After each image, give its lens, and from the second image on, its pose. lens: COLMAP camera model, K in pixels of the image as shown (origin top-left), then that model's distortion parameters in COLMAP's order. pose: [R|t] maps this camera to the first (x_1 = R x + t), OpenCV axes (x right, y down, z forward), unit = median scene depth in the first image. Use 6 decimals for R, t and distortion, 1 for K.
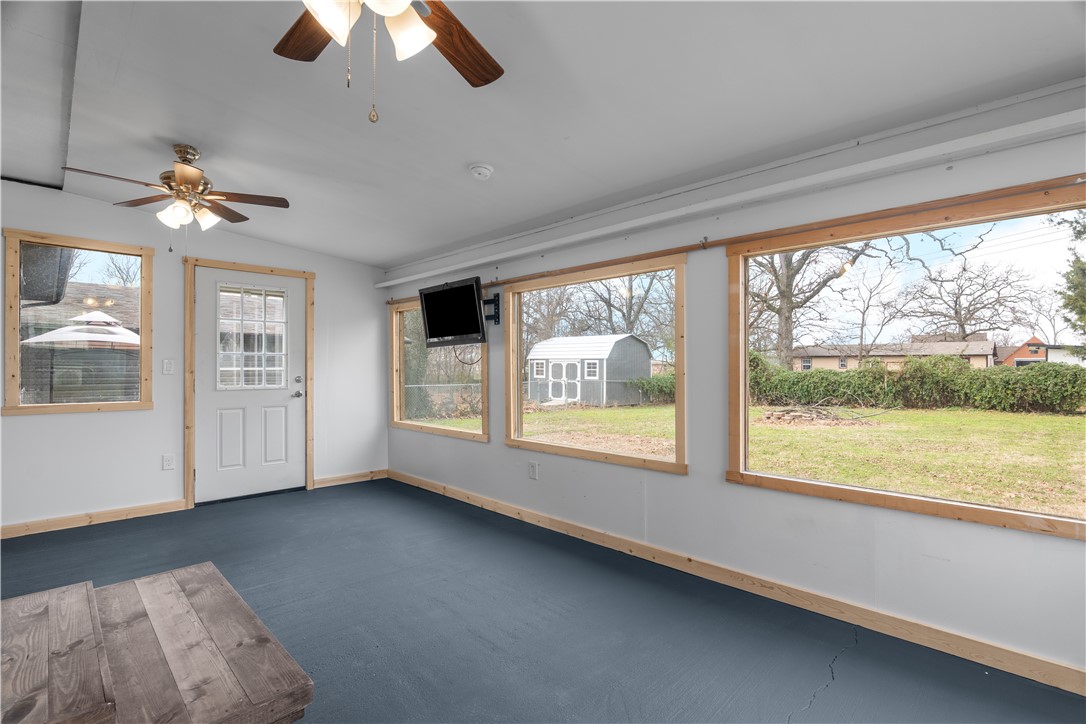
lens RADIAL K [[509.3, 0, 544.3], [0, 509.3, 363.8], [0, 0, 1]] dist [-0.020421, 0.006048]
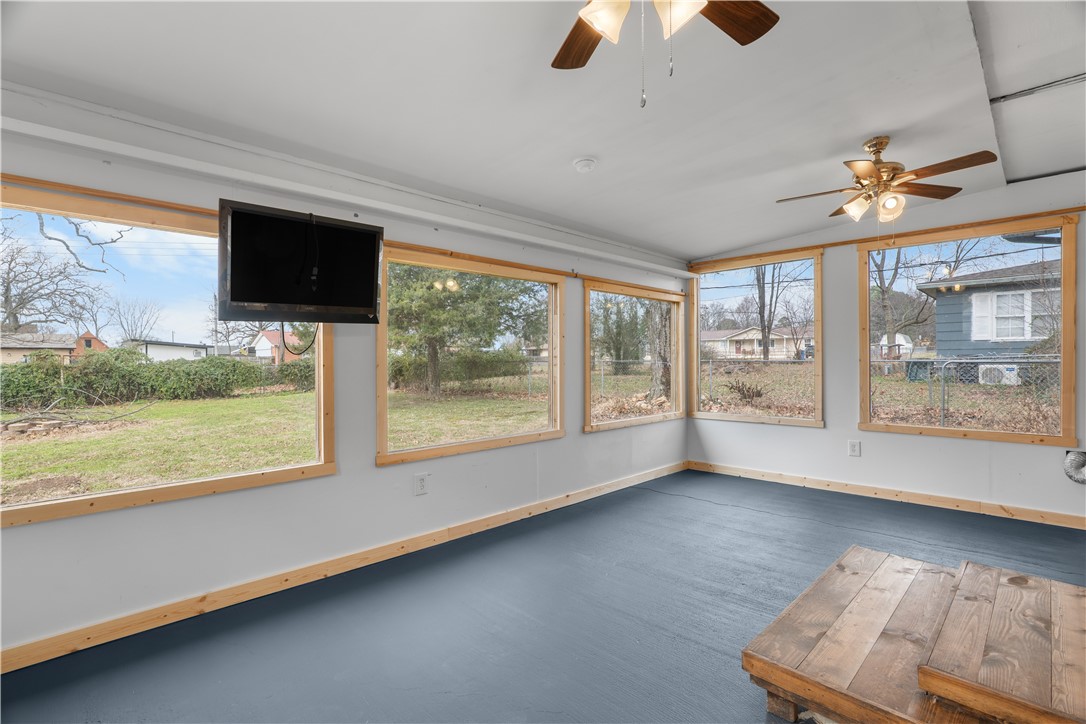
lens RADIAL K [[509.3, 0, 542.6], [0, 509.3, 363.1], [0, 0, 1]] dist [-0.020421, 0.006048]
pose [[-0.003442, -0.007663, 0.999965, -1.465552], [-0.003099, 0.999966, 0.007652, 0.011522], [-0.999989, -0.003073, -0.003466, 1.402317]]
